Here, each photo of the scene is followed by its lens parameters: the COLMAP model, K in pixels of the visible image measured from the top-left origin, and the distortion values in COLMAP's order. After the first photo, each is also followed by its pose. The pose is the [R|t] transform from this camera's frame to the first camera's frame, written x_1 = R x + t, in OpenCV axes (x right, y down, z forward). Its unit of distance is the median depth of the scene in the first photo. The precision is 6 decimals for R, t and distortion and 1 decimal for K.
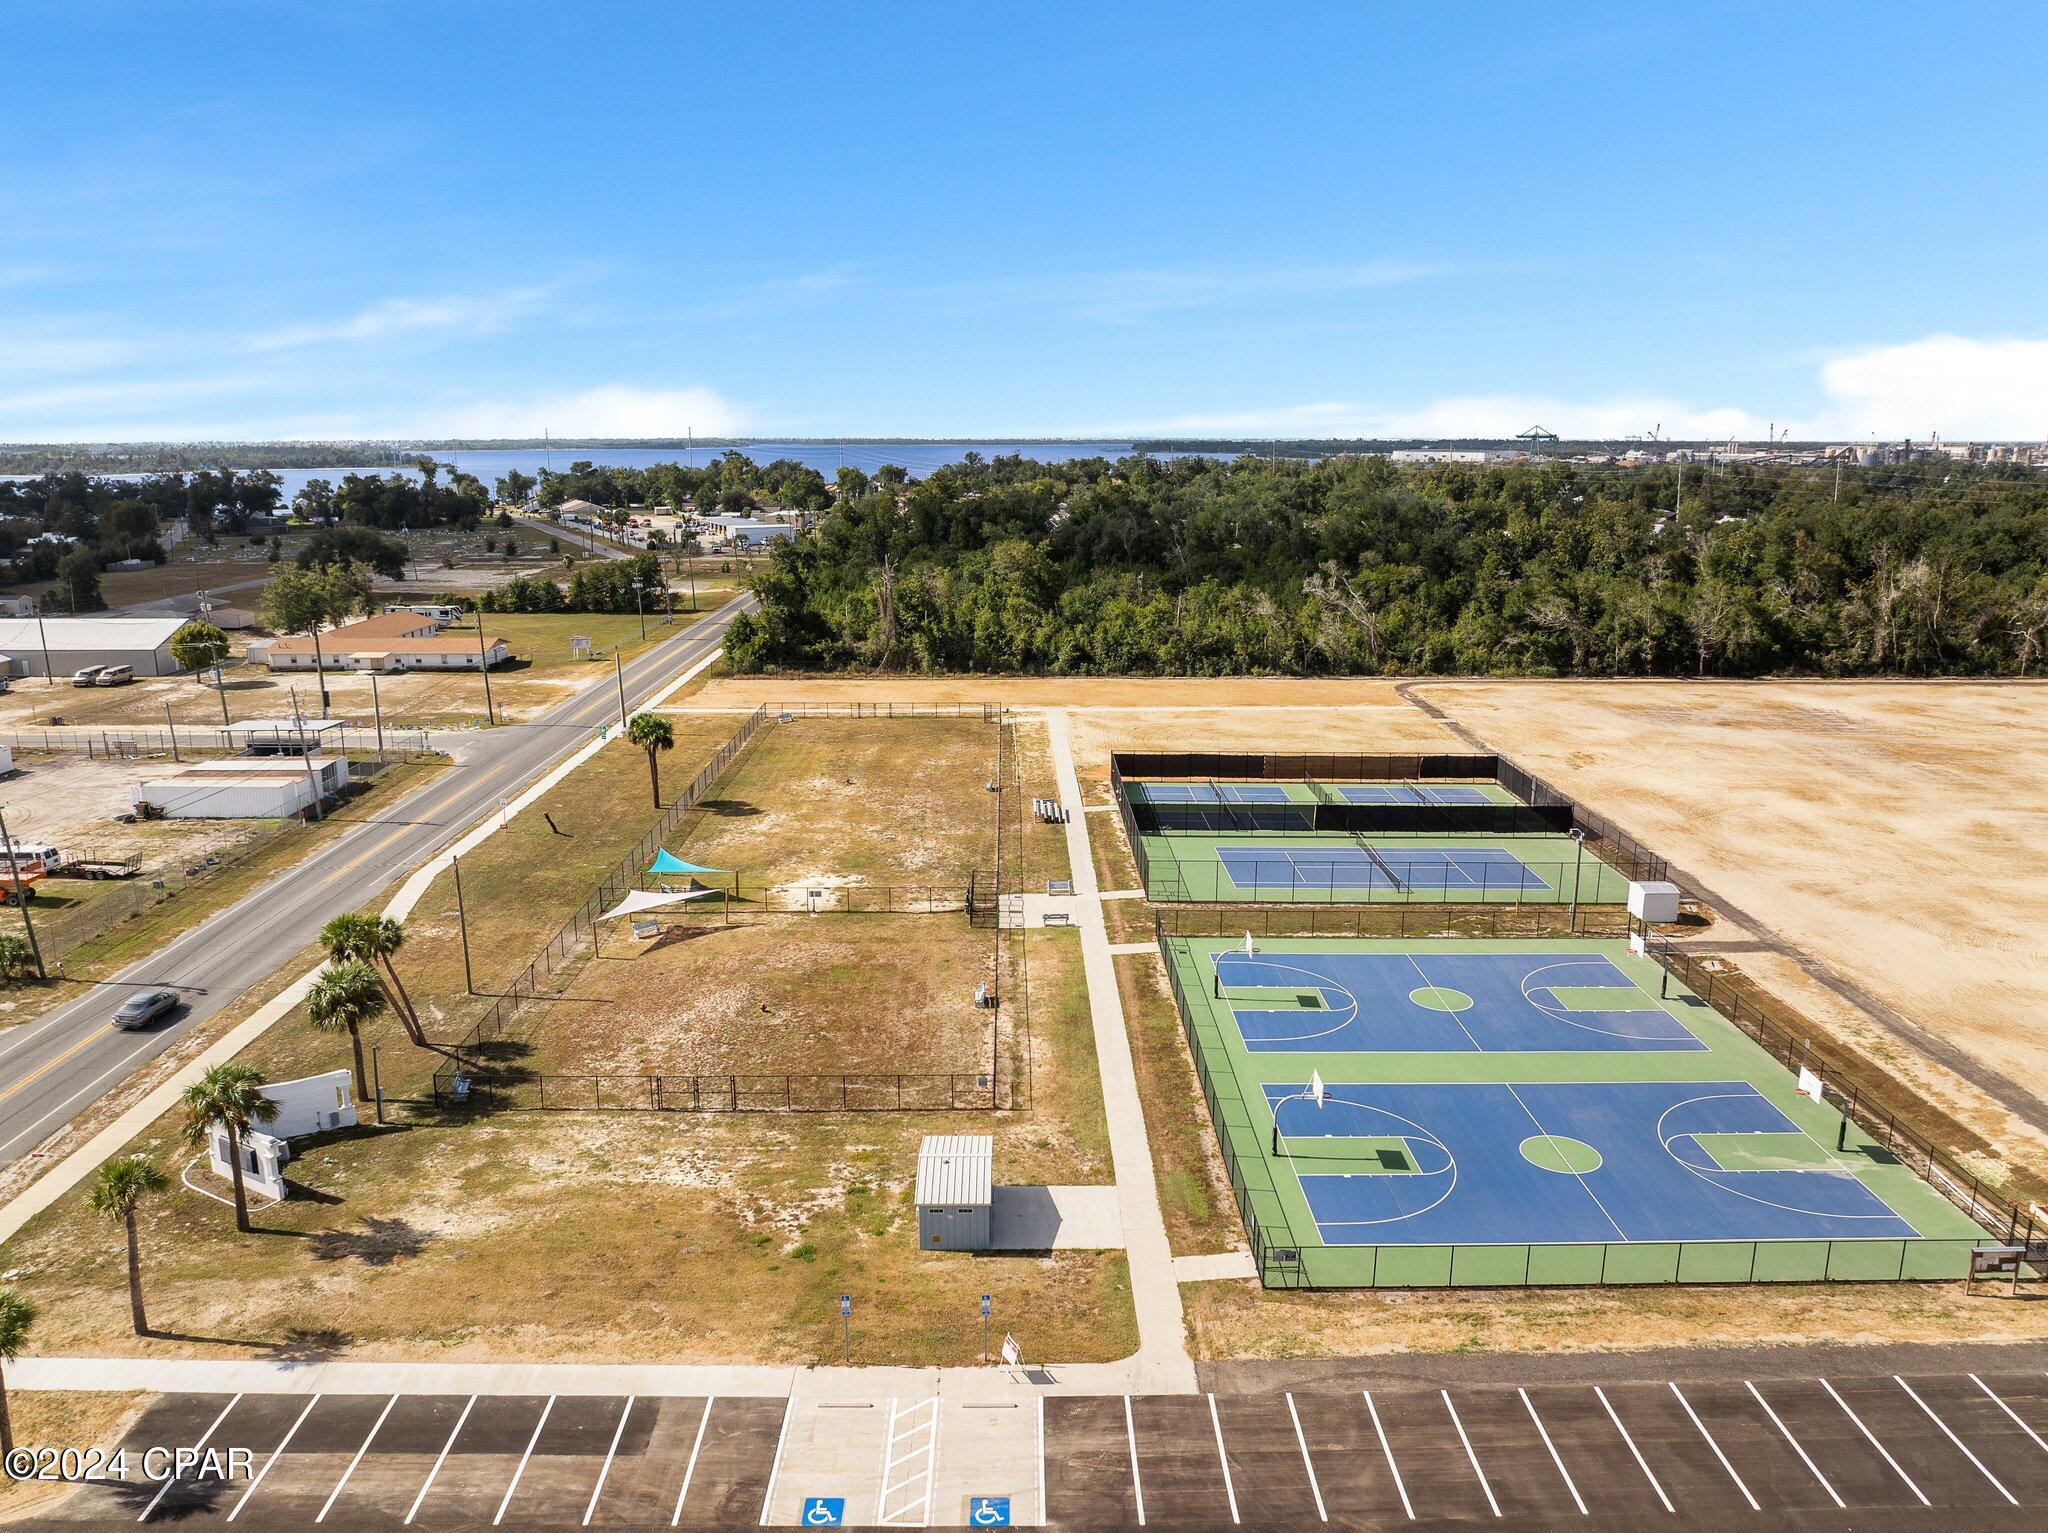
lens RADIAL K [[1442.2, 0, 1024.0], [0, 1442.2, 766.5], [0, 0, 1]] dist [-0.036131, -0.002599]
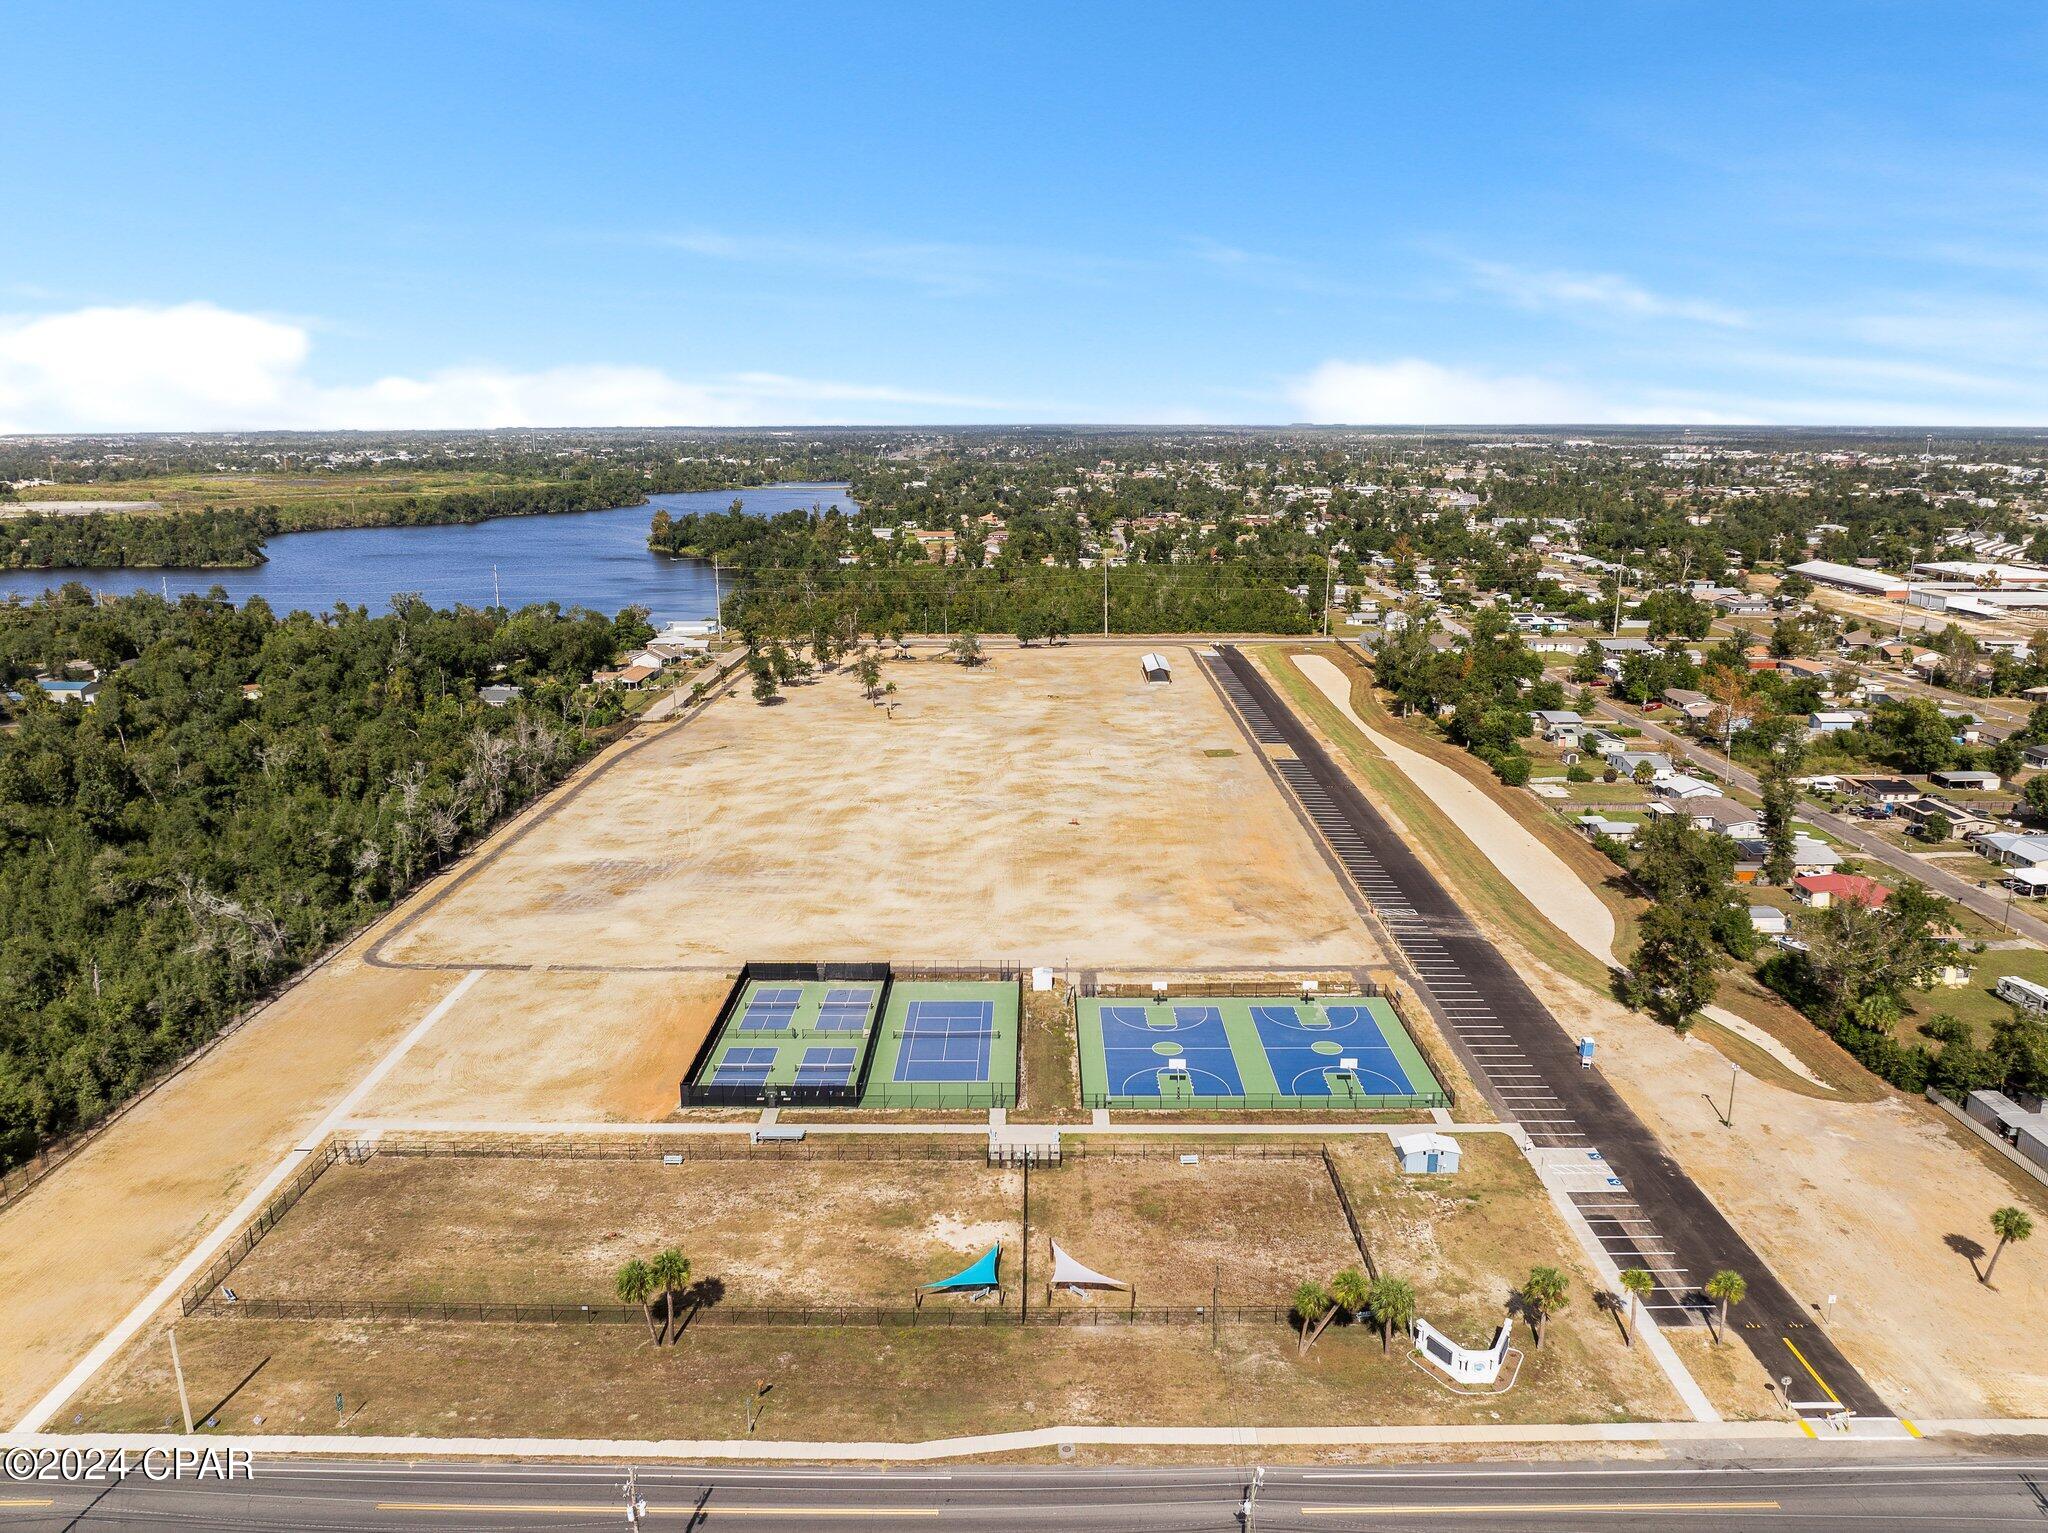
lens RADIAL K [[1442.2, 0, 1024.0], [0, 1442.2, 766.5], [0, 0, 1]] dist [-0.036131, -0.002599]
pose [[0.021893, -0.242209, 0.969977, -2.551529], [0.227920, 0.945870, 0.231045, -1.174381], [-0.973434, 0.216019, 0.075912, 1.536302]]
